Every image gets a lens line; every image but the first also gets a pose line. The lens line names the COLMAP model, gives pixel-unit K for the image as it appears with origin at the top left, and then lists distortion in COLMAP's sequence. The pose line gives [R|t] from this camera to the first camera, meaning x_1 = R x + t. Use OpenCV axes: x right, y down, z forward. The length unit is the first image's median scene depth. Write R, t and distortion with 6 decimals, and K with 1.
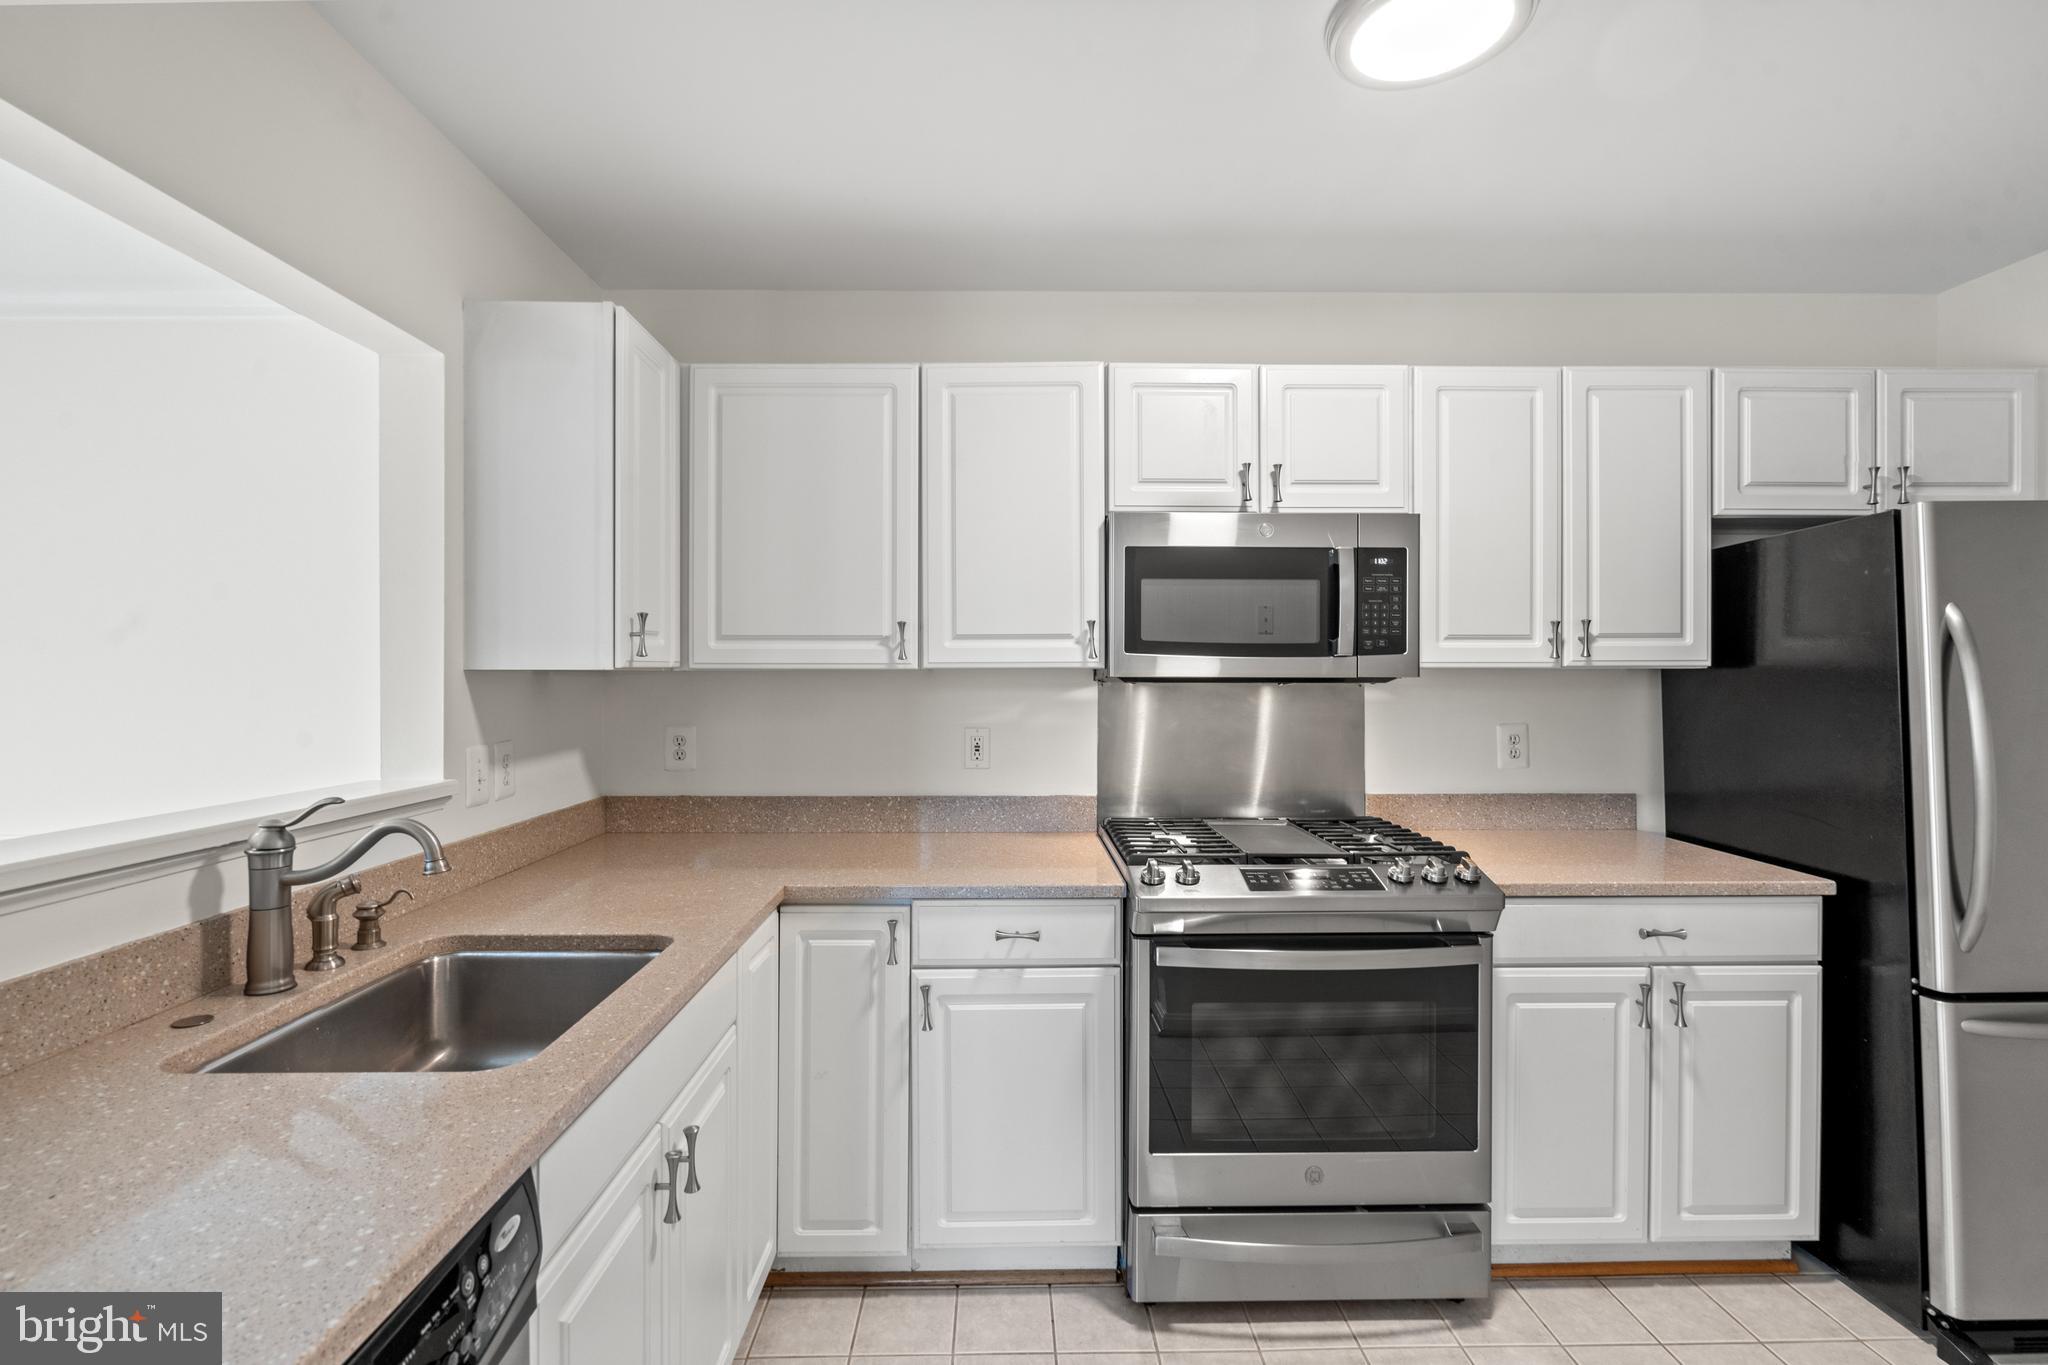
lens RADIAL K [[902.1, 0, 1023.3], [0, 902.1, 673.1], [0, 0, 1]] dist [-0.000742, 0.000553]
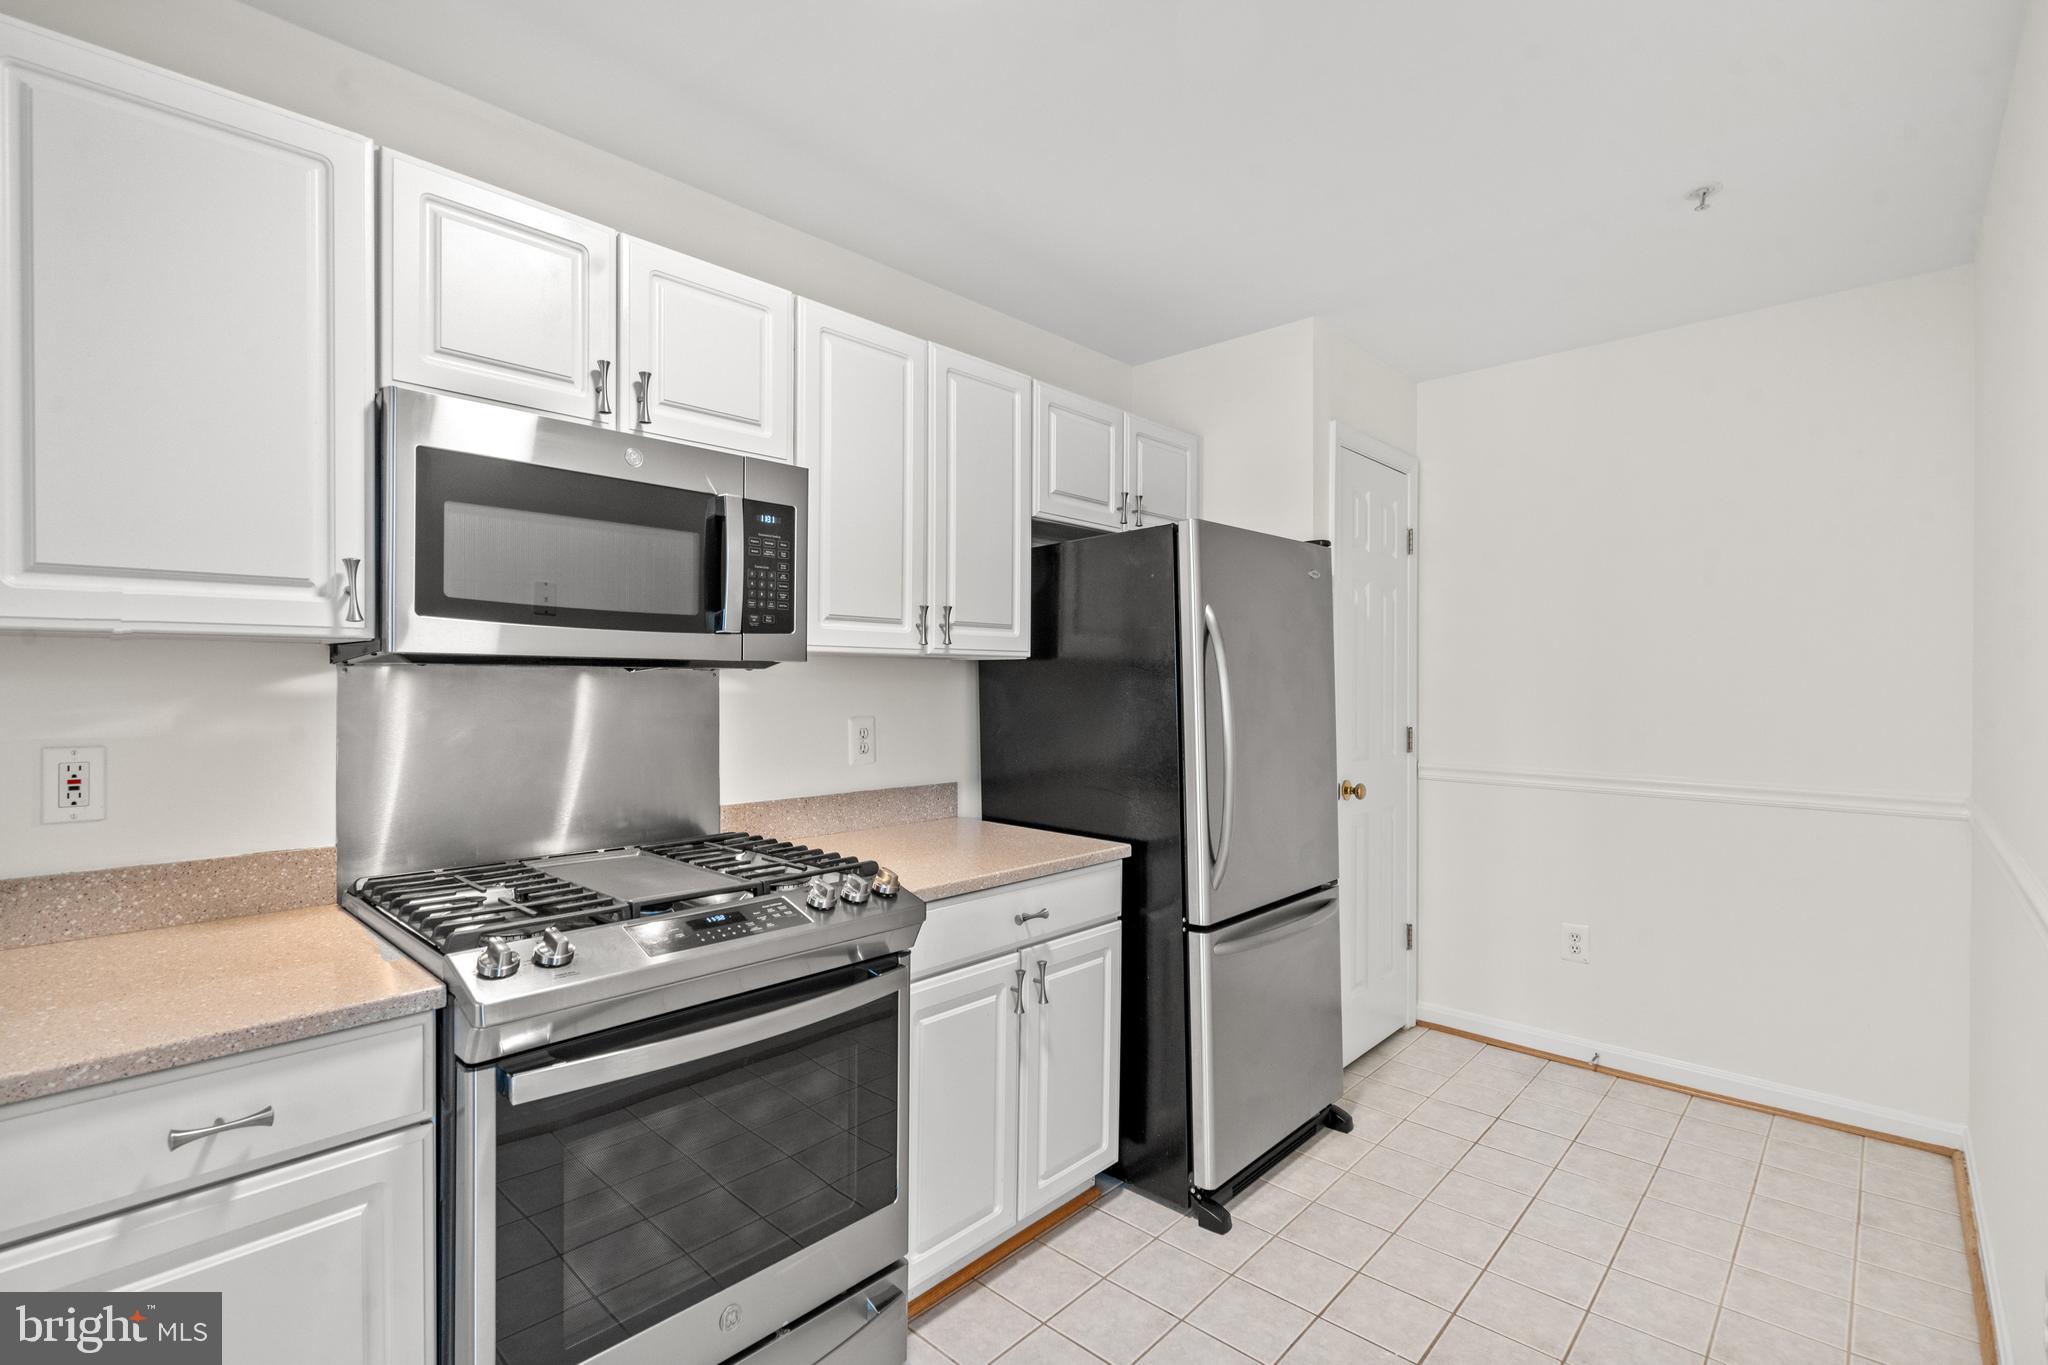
lens RADIAL K [[934.4, 0, 972.1], [0, 934.4, 687.5], [0, 0, 1]] dist [-0.009025, 0.000820]
pose [[0.716133, -0.001193, 0.697963, -0.062448], [-0.003605, 0.999979, 0.005408, 0.023435], [-0.697955, -0.006389, 0.716114, 0.262786]]
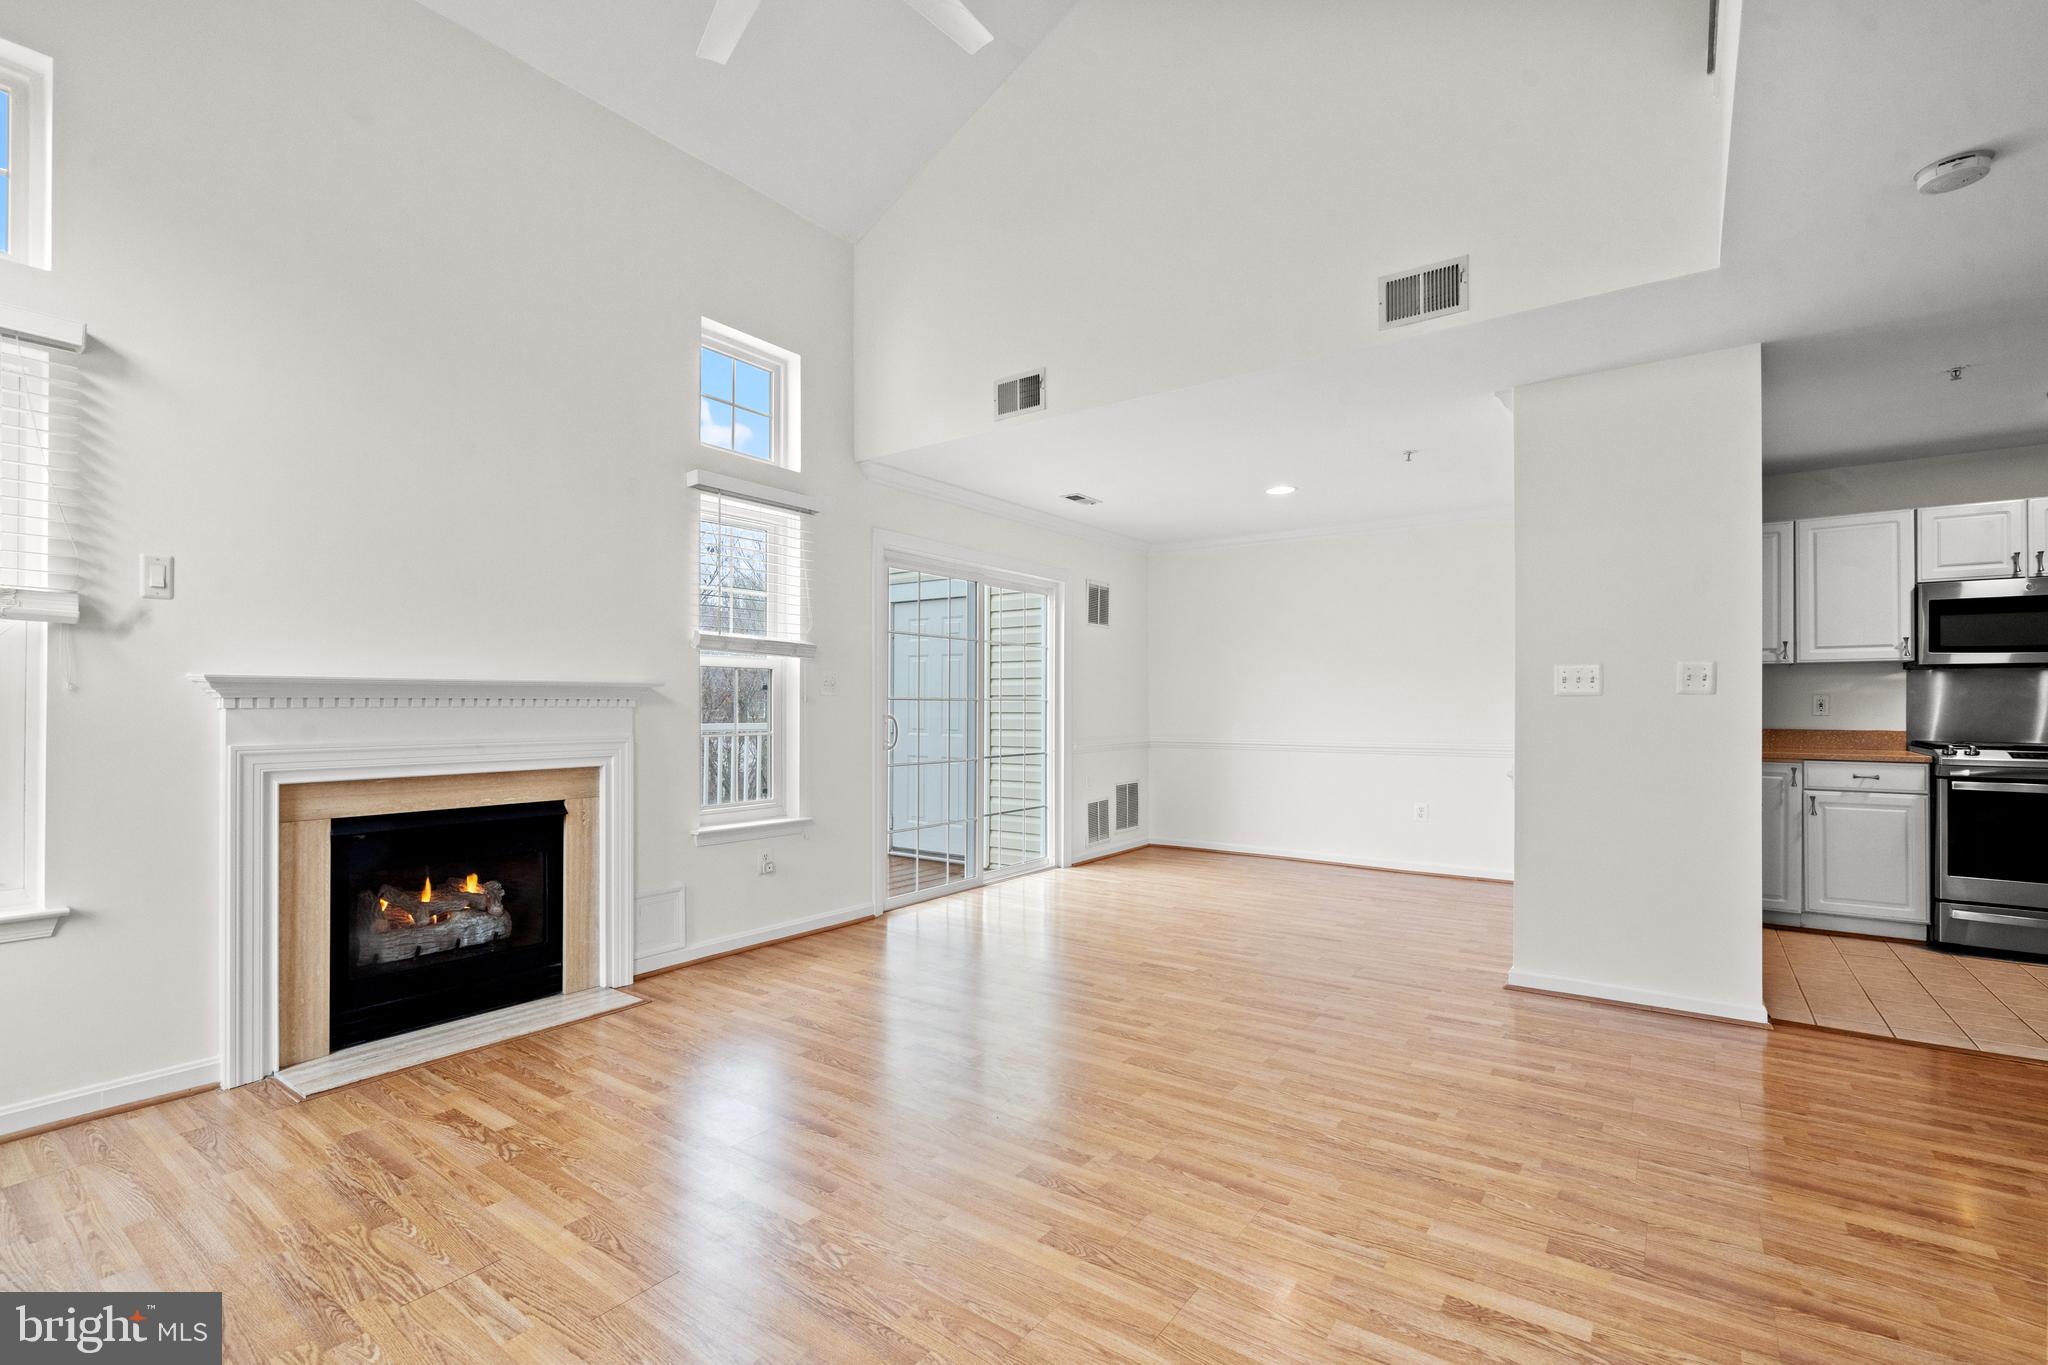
lens RADIAL K [[913.3, 0, 1022.5], [0, 913.3, 700.4], [0, 0, 1]] dist [-0.001383, 0.001245]
pose [[0.798580, -0.001637, -0.601886, -0.280074], [-0.004036, 0.999959, -0.008075, 0.110851], [0.601875, 0.008878, 0.798541, -1.865189]]
